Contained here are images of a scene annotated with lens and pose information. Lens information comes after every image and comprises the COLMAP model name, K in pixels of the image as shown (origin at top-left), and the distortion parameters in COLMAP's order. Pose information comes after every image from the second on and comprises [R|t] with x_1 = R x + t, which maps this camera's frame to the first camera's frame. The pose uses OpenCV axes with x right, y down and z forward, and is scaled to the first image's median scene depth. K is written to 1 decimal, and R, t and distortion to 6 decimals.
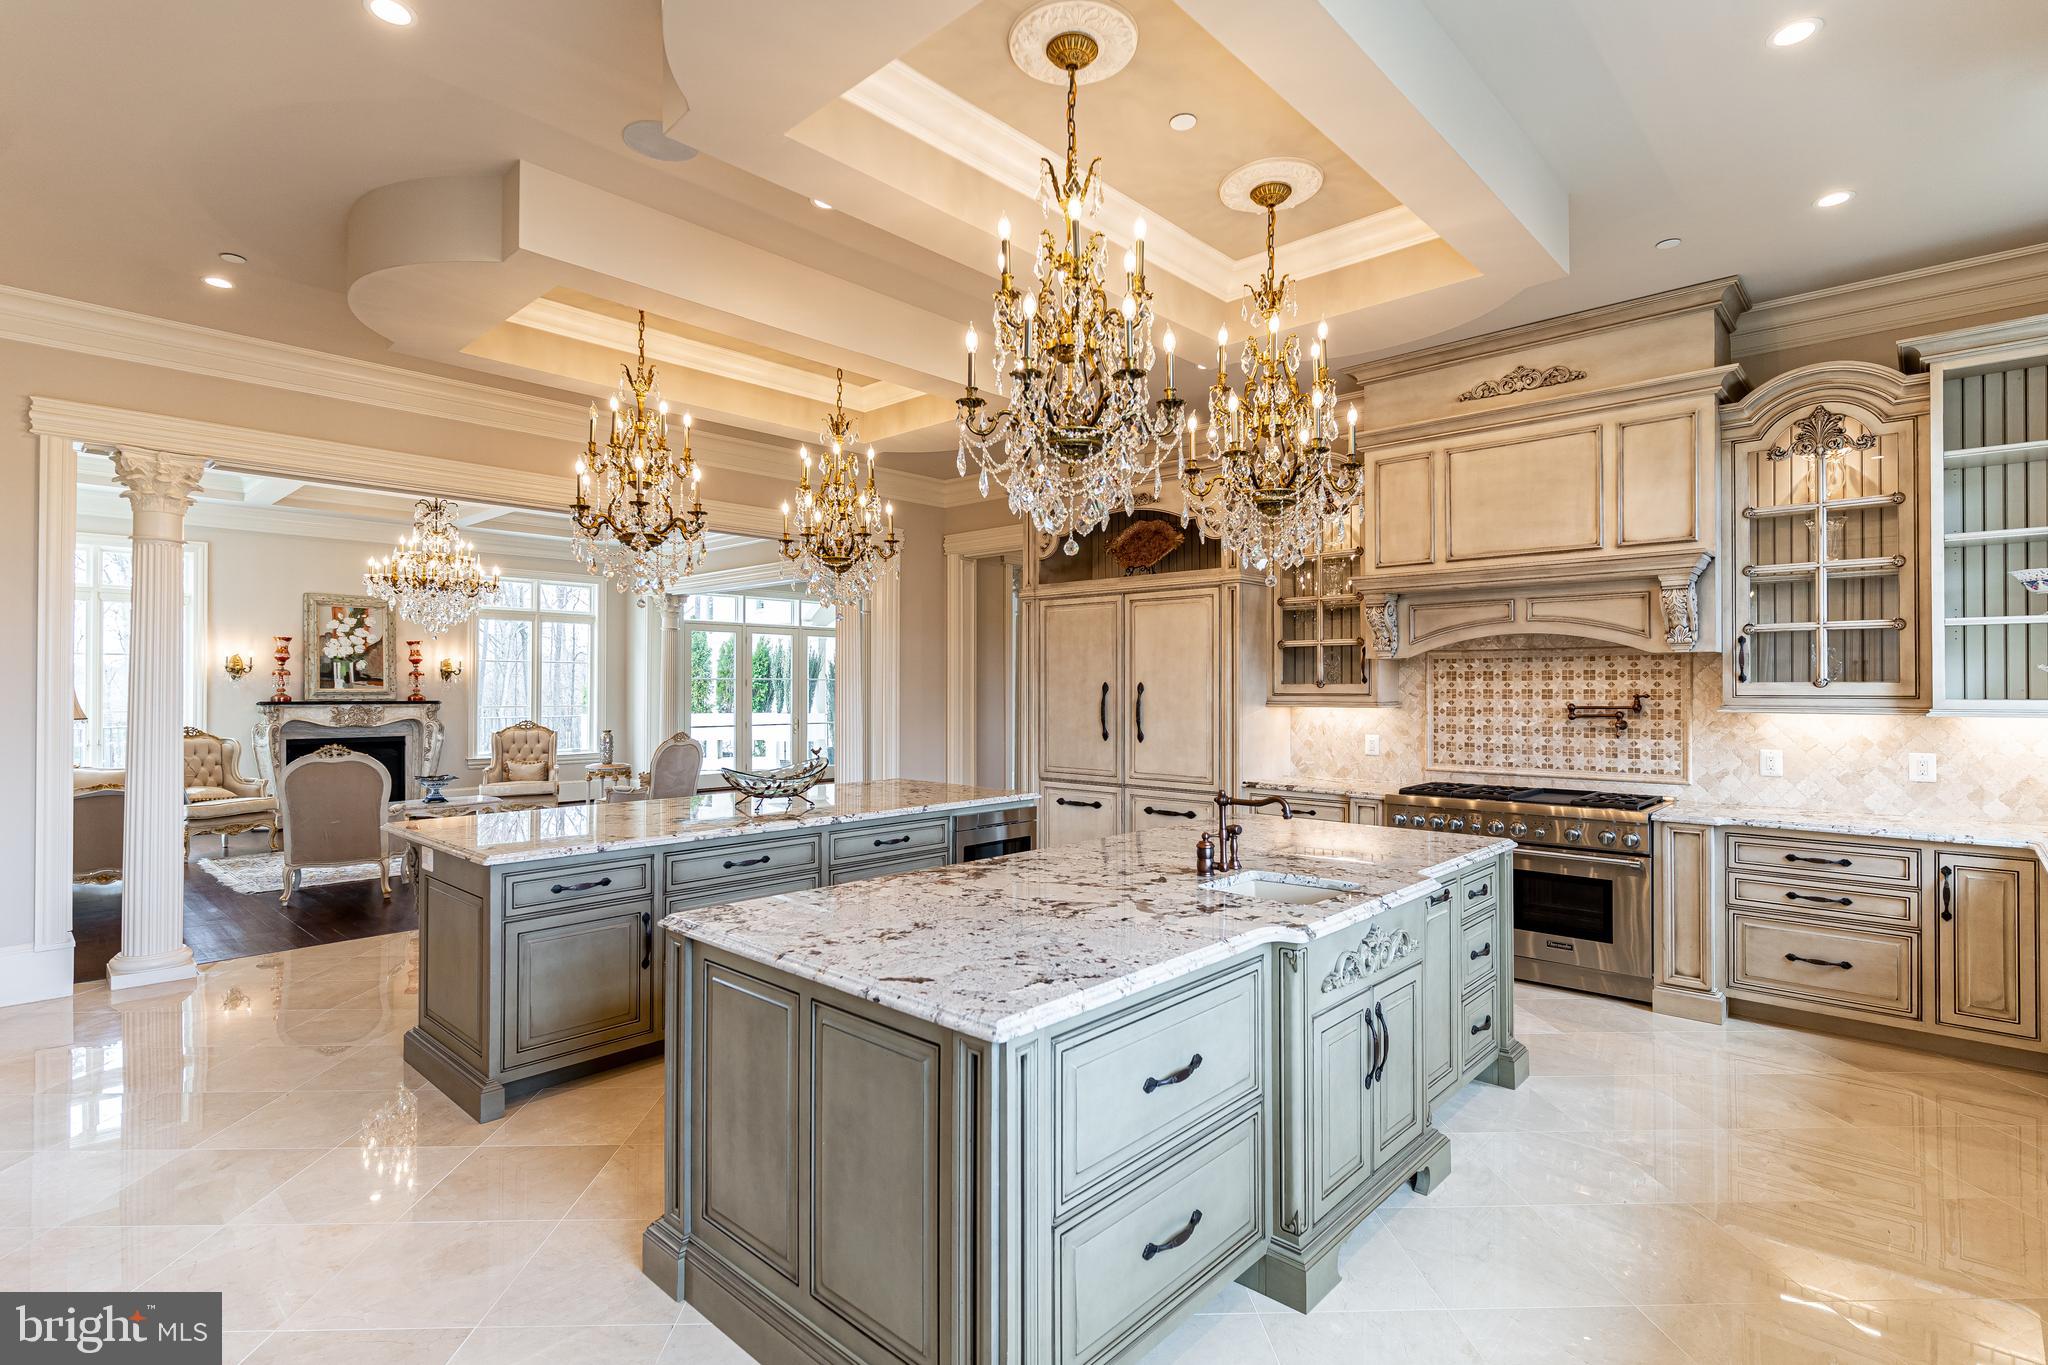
lens RADIAL K [[984.3, 0, 1021.2], [0, 984.3, 678.7], [0, 0, 1]] dist [-0.000792, 0.000612]
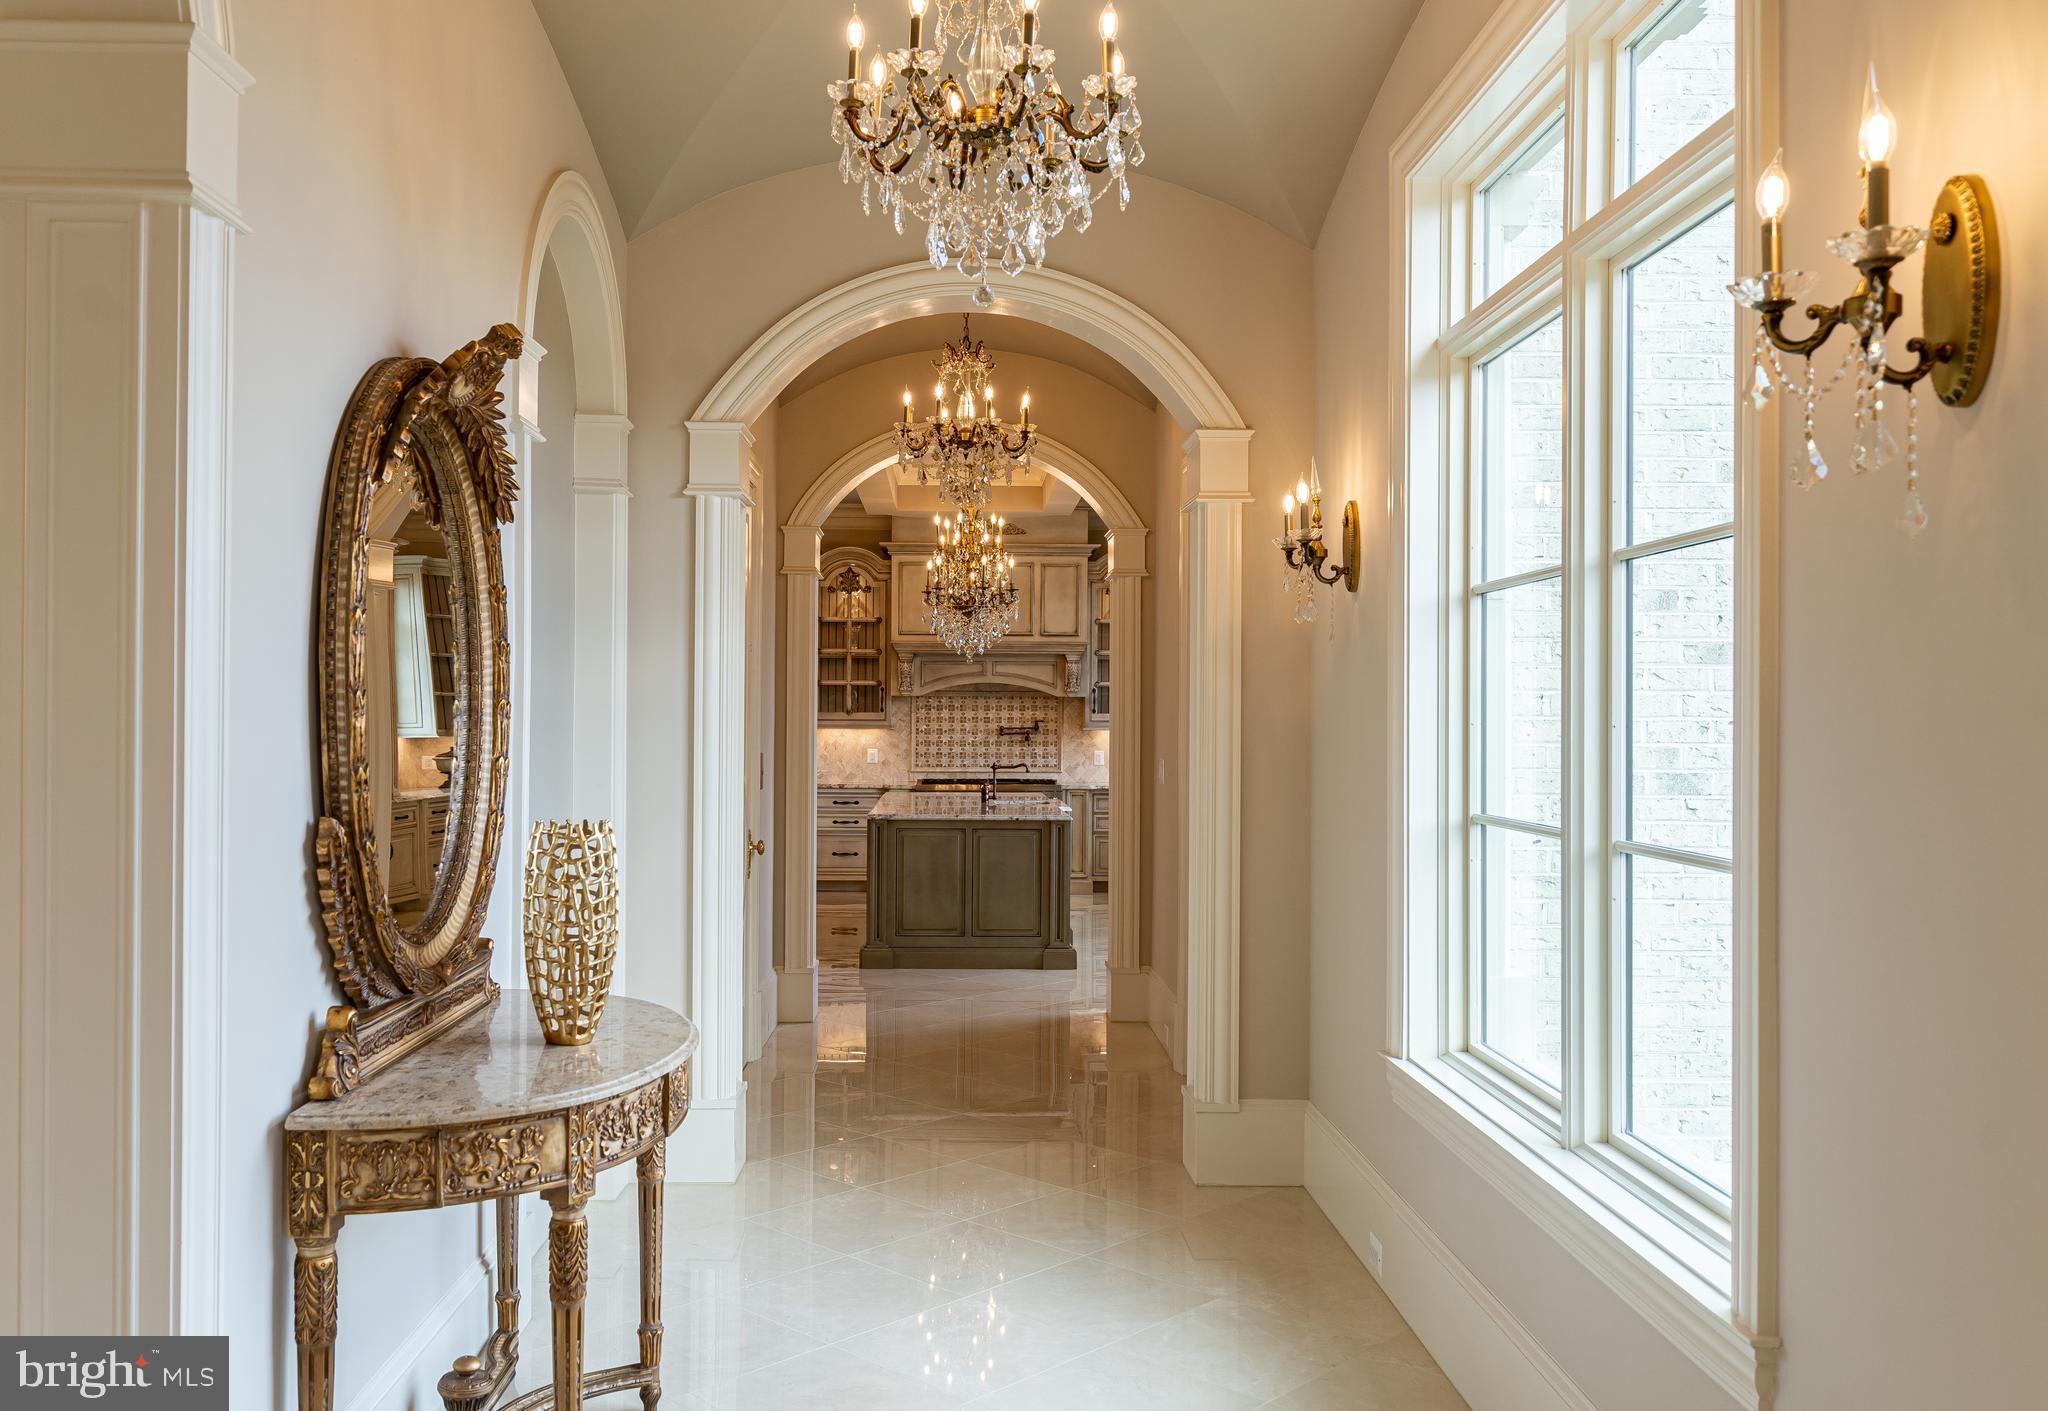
lens RADIAL K [[1714.6, 0, 1024.0], [0, 1714.6, 707.4], [0, 0, 1]] dist [0.000172, 0.000002]
pose [[0.694335, 0.008412, 0.719602, -1.449285], [-0.012312, 0.999924, 0.000190, -0.005853], [-0.719546, -0.008992, 0.694386, -0.983825]]
